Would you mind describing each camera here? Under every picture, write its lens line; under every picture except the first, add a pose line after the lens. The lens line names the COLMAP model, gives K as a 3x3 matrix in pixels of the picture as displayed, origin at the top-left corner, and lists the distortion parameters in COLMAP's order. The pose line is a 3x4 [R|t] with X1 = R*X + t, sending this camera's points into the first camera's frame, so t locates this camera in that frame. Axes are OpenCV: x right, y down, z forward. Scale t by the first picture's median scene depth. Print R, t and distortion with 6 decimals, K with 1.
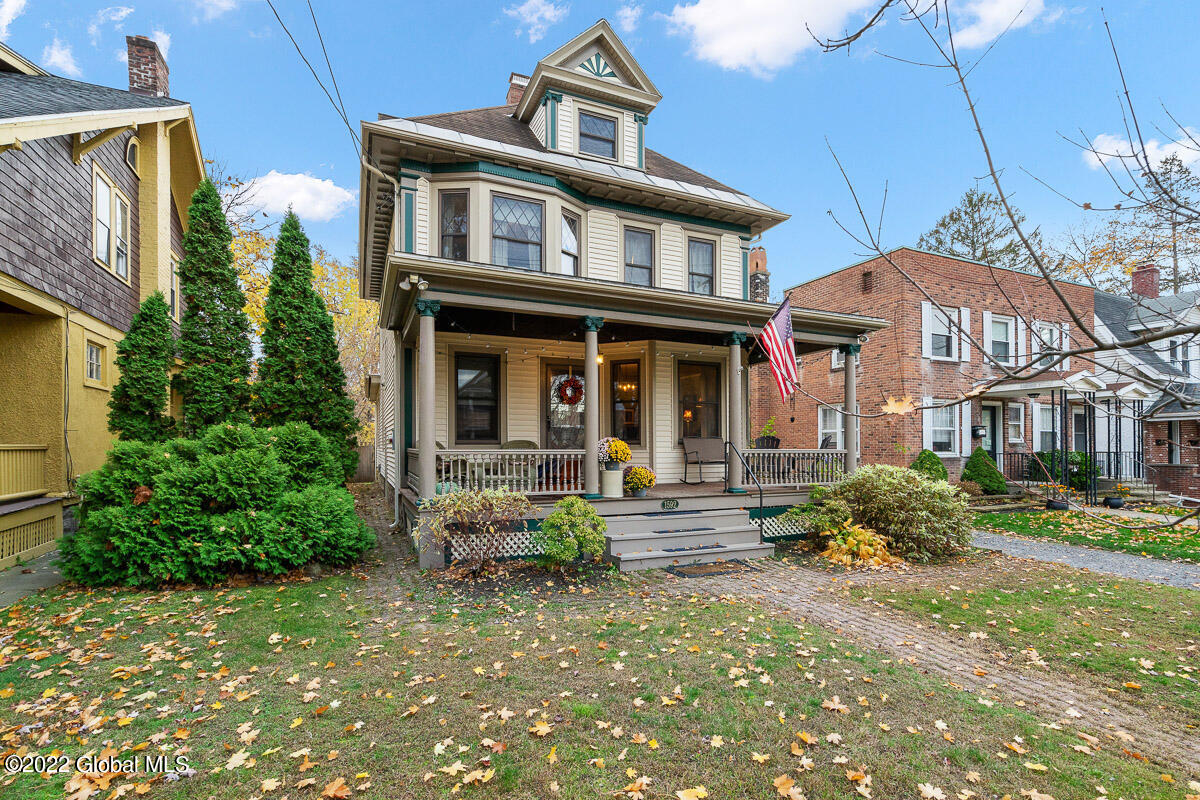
lens RADIAL K [[558.7, 0, 599.9], [0, 558.7, 440.7], [0, 0, 1]] dist [-0.001069, 0.001265]
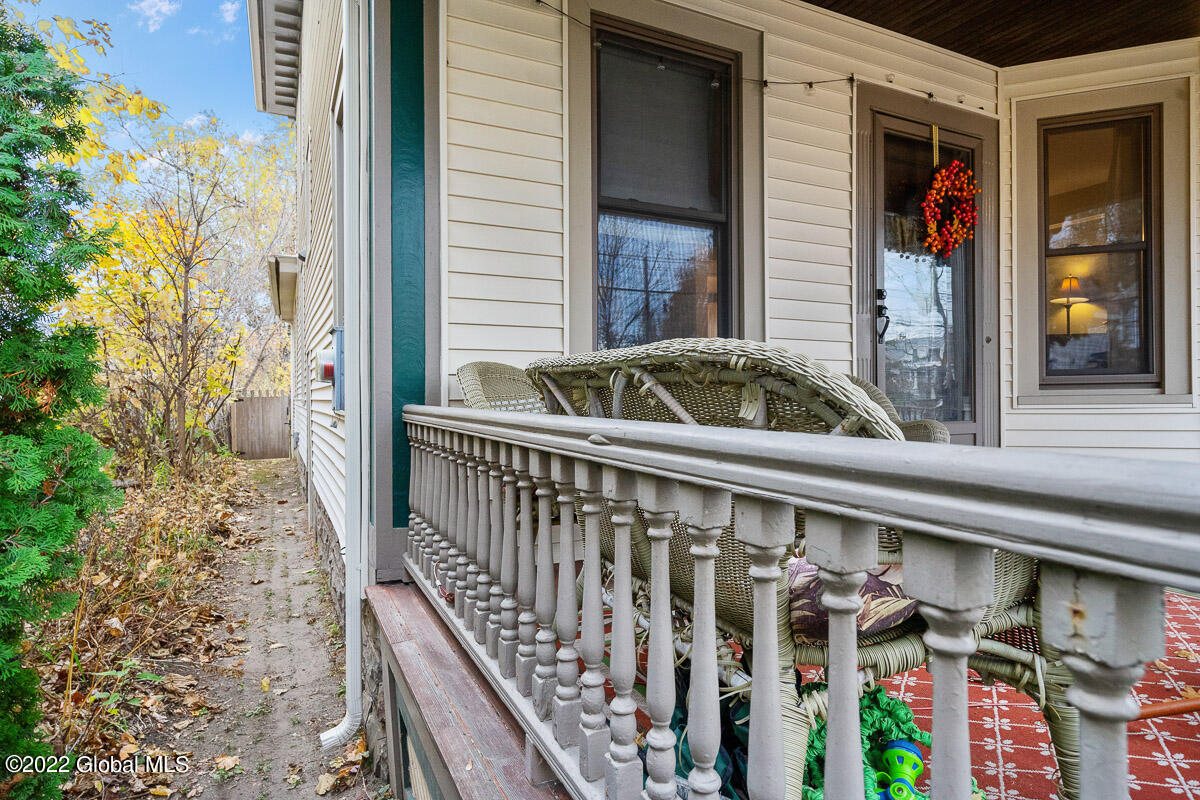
lens RADIAL K [[676.2, 0, 600.0], [0, 676.2, 400.0], [0, 0, 1]] dist [0.023325, 0.000291]
pose [[0.999316, 0.002944, 0.036850, -0.255766], [-0.003339, 0.999938, 0.010669, 0.009293], [-0.036816, -0.010785, 0.999264, 0.670195]]
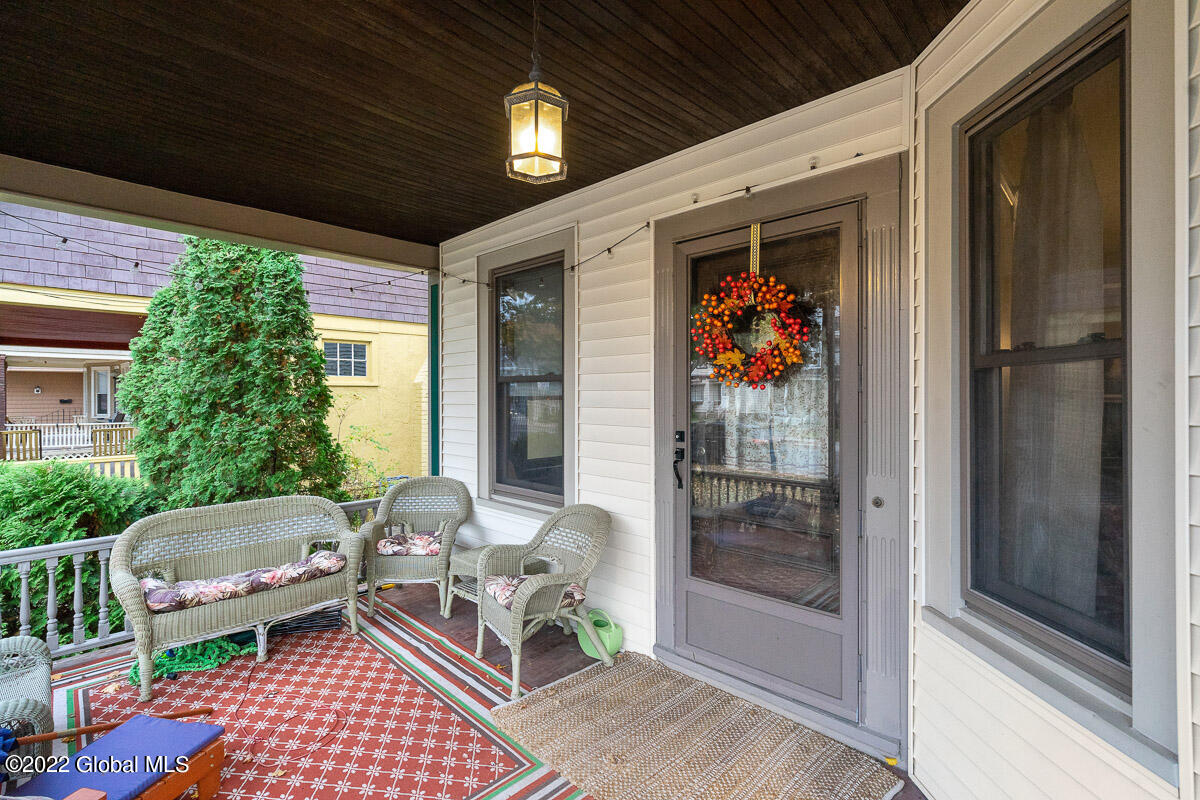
lens RADIAL K [[543.0, 0, 600.0], [0, 543.0, 400.0], [0, 0, 1]] dist [-0.003979, 0.001200]
pose [[0.374448, 0.006151, -0.927228, 0.140593], [0.005858, 0.999942, 0.008999, -0.064221], [0.927230, -0.008802, 0.374390, 0.889397]]
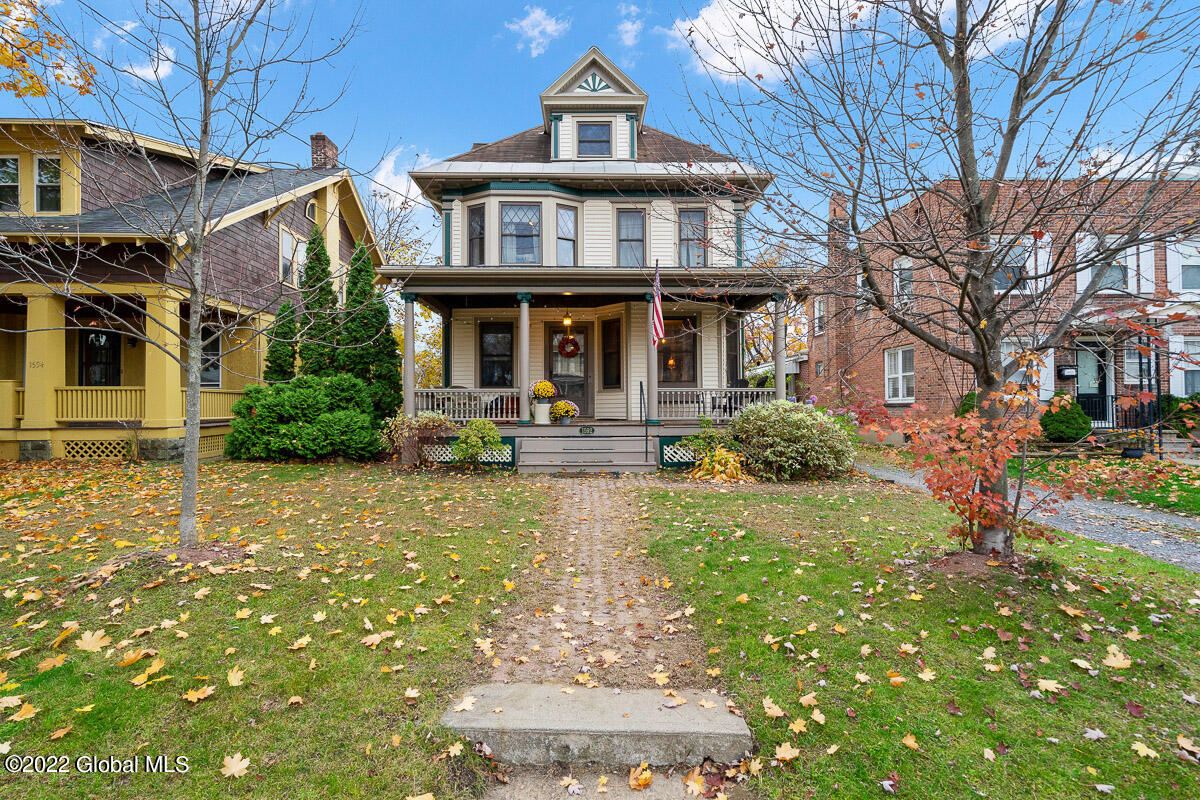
lens RADIAL K [[563.3, 0, 600.0], [0, 563.3, 400.0], [0, 0, 1]] dist [-0.001644, -0.000331]
pose [[0.924148, -0.010008, -0.381904, 0.519751], [0.009663, 0.999949, -0.002820, 0.037557], [0.381913, -0.001084, 0.924198, -0.161573]]
